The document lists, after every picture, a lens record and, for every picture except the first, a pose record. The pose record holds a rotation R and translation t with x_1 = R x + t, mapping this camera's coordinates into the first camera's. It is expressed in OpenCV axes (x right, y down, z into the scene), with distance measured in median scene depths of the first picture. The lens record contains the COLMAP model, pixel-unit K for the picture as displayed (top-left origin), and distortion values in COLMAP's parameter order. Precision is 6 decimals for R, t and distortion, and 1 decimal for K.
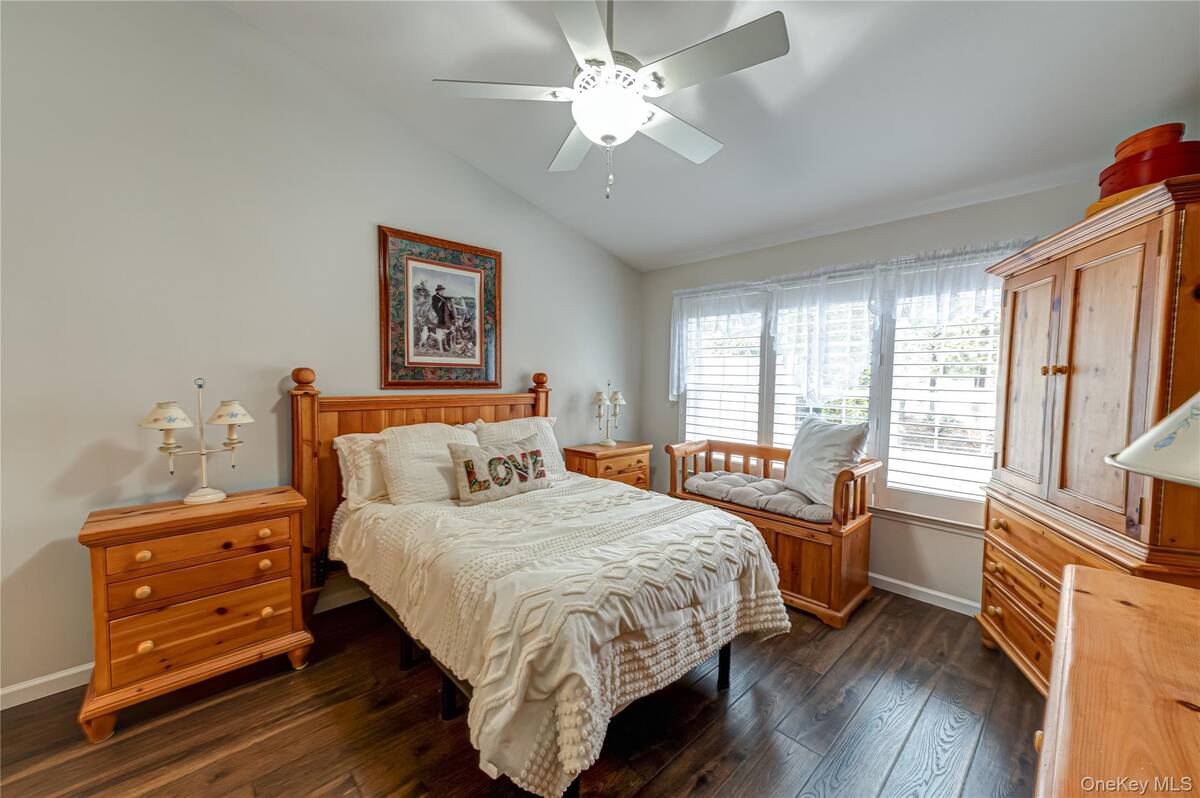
lens RADIAL K [[463.2, 0, 604.9], [0, 463.2, 400.7], [0, 0, 1]] dist [0.017444, -0.000313]
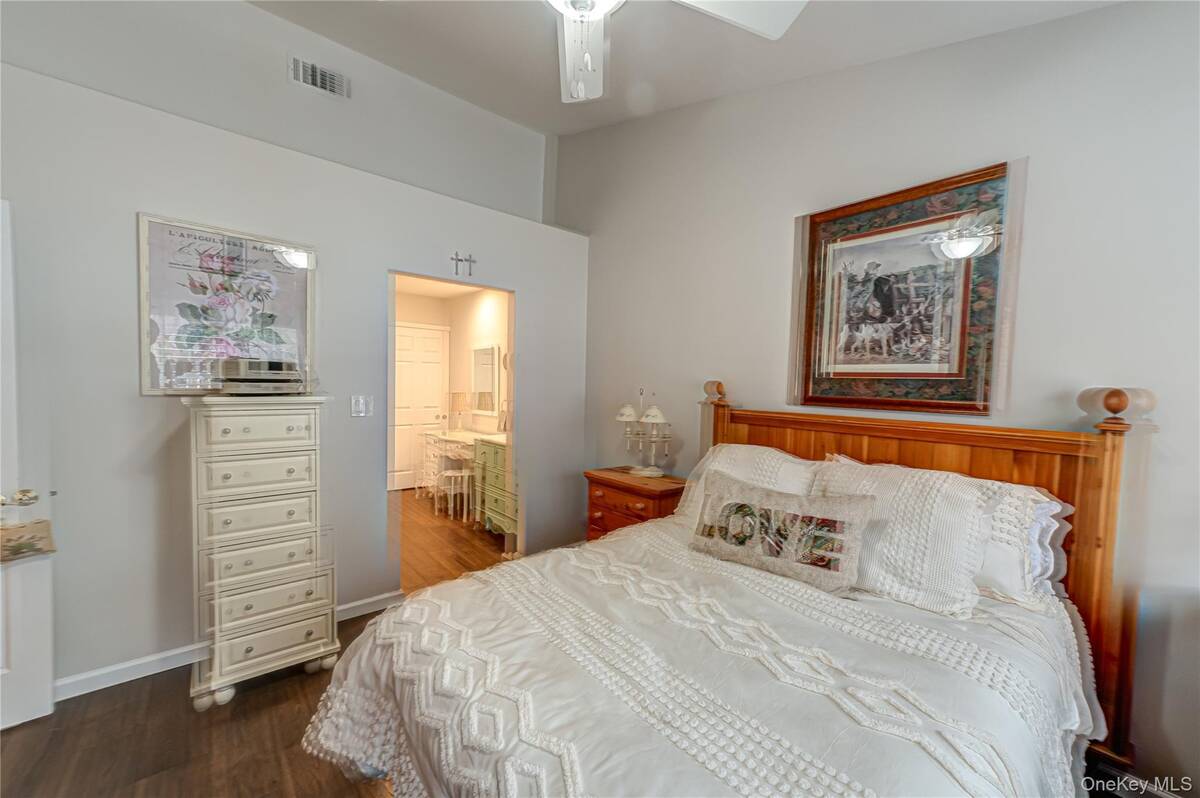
lens RADIAL K [[463.2, 0, 605.8], [0, 463.2, 397.5], [0, 0, 1]] dist [0.017444, -0.000313]
pose [[-0.061572, 0.025391, -0.997780, 0.374480], [-0.072162, 0.996947, 0.029823, -0.035191], [0.995491, 0.073838, -0.059552, 0.641261]]
